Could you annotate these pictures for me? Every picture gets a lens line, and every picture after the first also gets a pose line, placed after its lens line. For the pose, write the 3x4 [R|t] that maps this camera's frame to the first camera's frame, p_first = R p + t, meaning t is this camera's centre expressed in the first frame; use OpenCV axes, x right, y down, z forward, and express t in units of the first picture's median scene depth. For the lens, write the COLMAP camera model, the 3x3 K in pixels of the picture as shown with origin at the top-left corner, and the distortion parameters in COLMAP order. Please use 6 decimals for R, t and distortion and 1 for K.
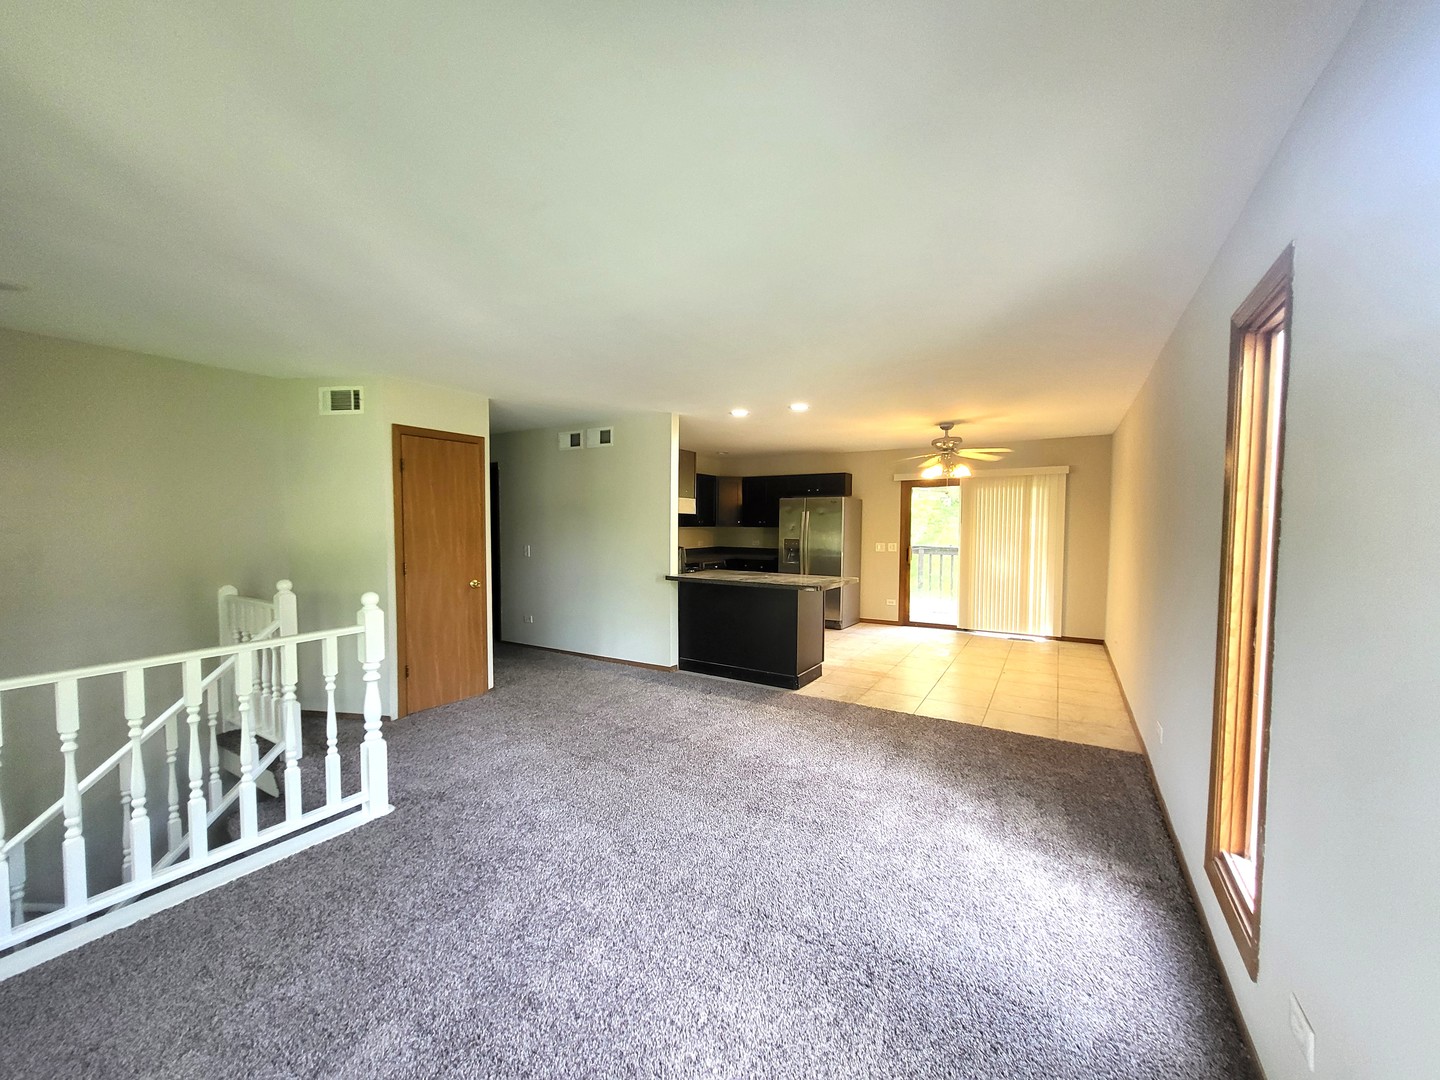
lens RADIAL K [[555.9, 0, 720.9], [0, 555.9, 551.1], [0, 0, 1]] dist [-0.000474, 0.002644]
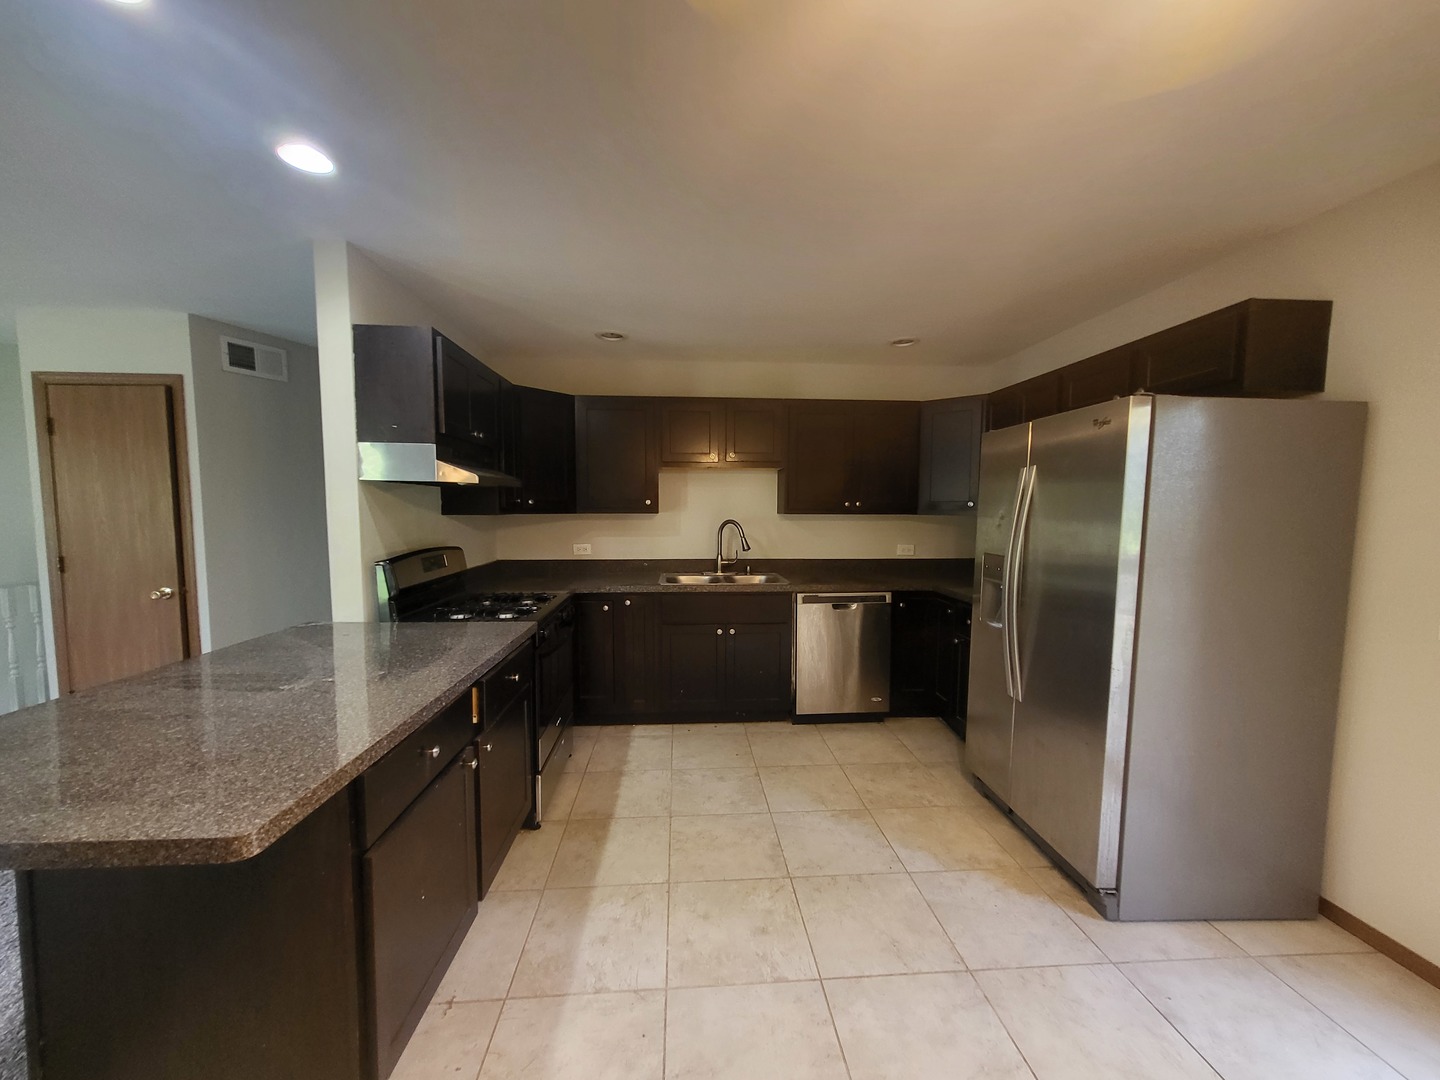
lens RADIAL K [[555.9, 0, 720.9], [0, 555.9, 551.1], [0, 0, 1]] dist [-0.000474, 0.002644]
pose [[0.581058, 0.064619, -0.811293, 0.478375], [-0.040061, 0.997906, 0.050790, -0.050189], [0.812875, 0.002989, 0.582430, 1.086182]]
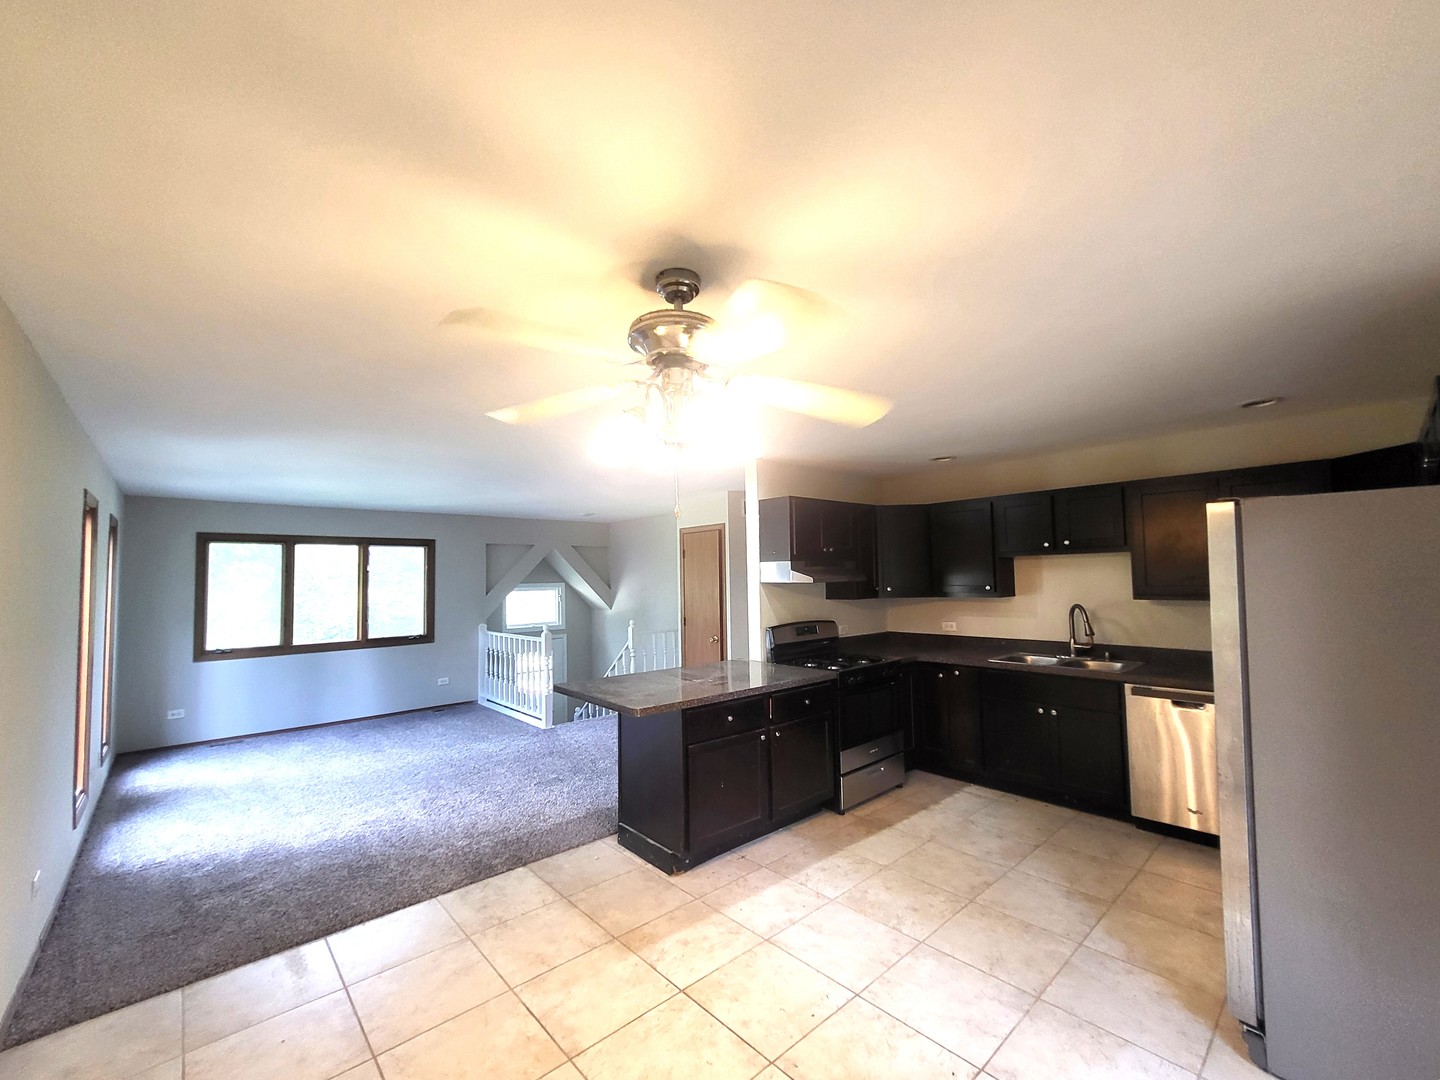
lens RADIAL K [[589.4, 0, 721.5], [0, 589.4, 551.6], [0, 0, 1]] dist [0.000153, -0.000019]
pose [[-0.284982, -0.040724, -0.957667, 0.810014], [-0.025227, 0.999070, -0.034978, -0.088436], [0.958201, 0.014191, -0.285744, 1.314470]]
